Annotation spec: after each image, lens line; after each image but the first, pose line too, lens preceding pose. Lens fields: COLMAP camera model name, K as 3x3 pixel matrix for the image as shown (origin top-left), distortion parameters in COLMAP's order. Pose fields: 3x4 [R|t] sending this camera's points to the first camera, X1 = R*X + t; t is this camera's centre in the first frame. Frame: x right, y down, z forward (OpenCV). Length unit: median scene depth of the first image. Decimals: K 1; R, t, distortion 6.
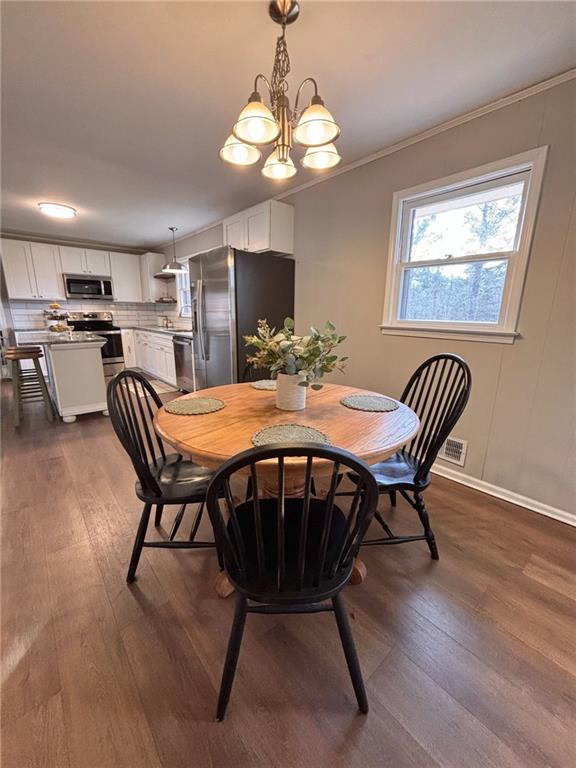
lens RADIAL K [[308.9, 0, 288.0], [0, 308.9, 384.0], [0, 0, 1]] dist [0.000677, -0.000398]
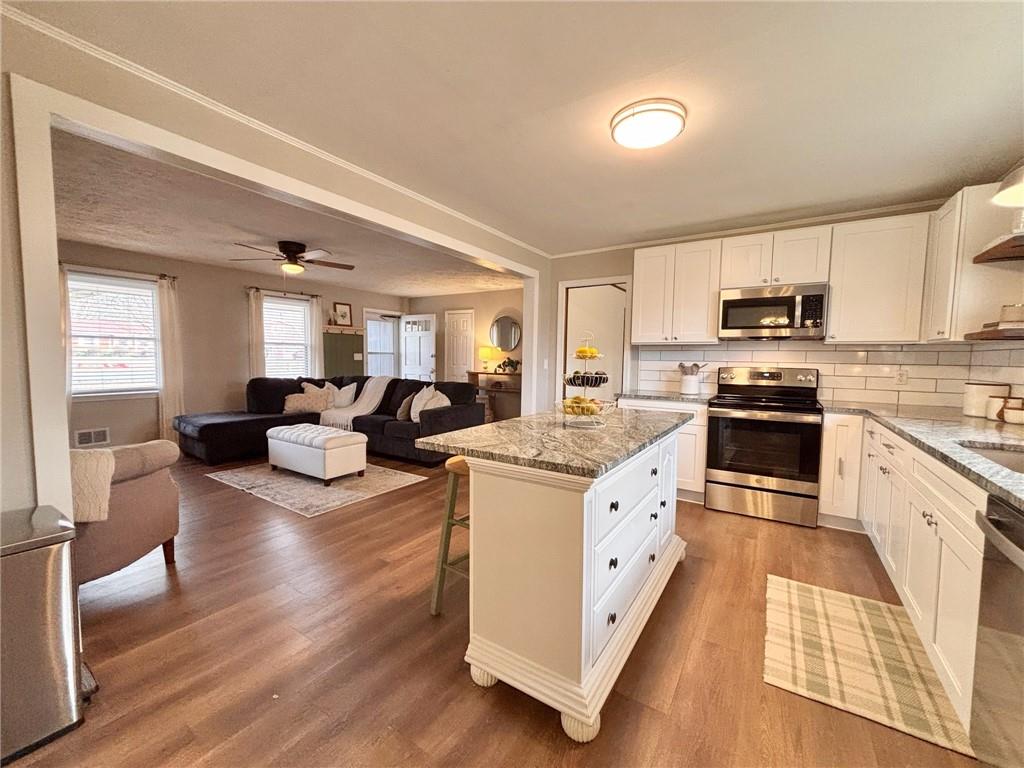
lens RADIAL K [[411.8, 0, 512.0], [0, 411.8, 384.0], [0, 0, 1]] dist [0.000677, -0.000398]
pose [[0.289150, 0.051561, -0.955894, -0.167720], [-0.227377, 0.973671, -0.016260, -0.113565], [0.929888, 0.222050, 0.293261, 0.479012]]
